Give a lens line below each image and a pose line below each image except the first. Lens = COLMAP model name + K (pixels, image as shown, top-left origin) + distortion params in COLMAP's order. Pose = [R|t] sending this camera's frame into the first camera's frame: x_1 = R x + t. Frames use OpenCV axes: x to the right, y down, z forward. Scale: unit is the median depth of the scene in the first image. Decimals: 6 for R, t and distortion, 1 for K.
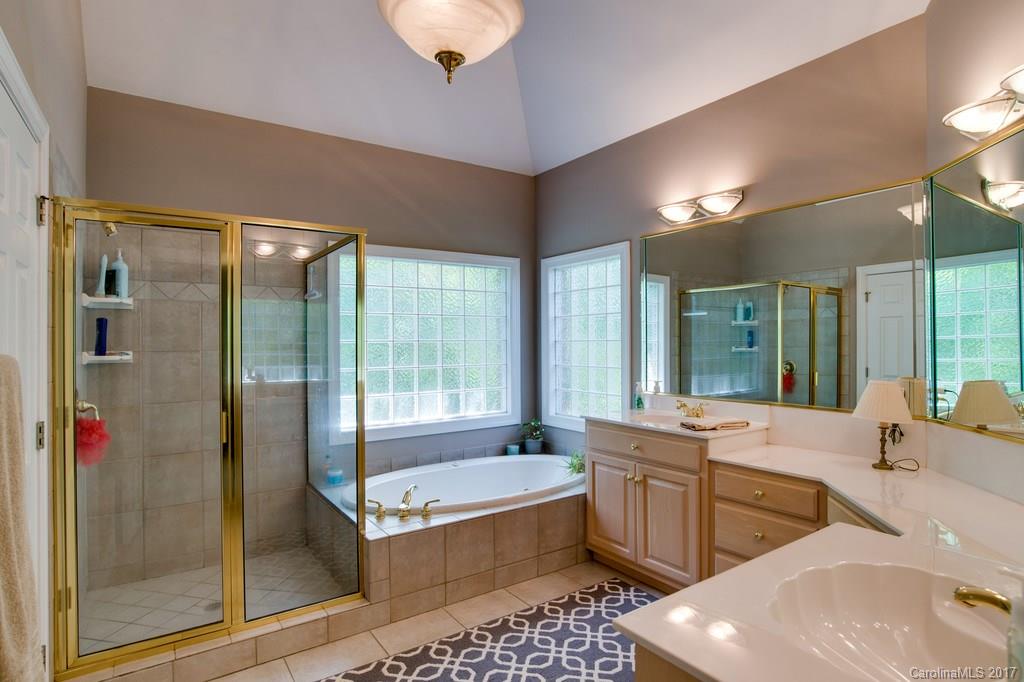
lens RADIAL K [[534.5, 0, 512.0], [0, 534.5, 341.0], [0, 0, 1]] dist [-0.002424, -0.000143]
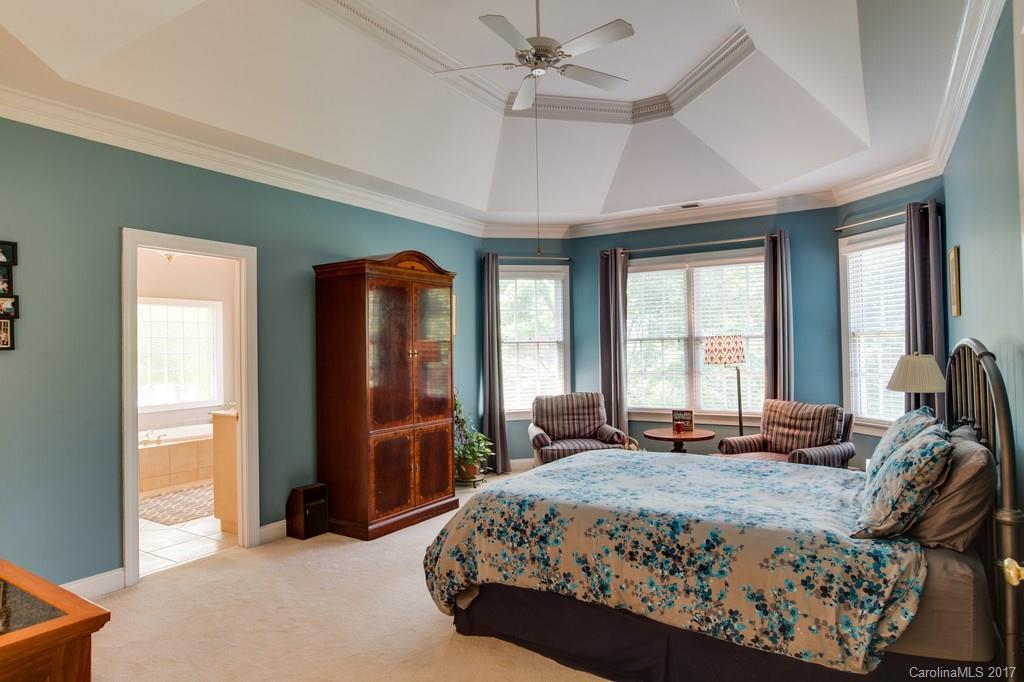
lens RADIAL K [[591.3, 0, 512.0], [0, 591.3, 341.0], [0, 0, 1]] dist [-0.037433, 0.001129]
pose [[0.920177, 0.001412, 0.391500, 0.105214], [0.006053, 0.999823, -0.017832, 0.001592], [-0.391456, 0.018778, 0.920005, -0.798611]]
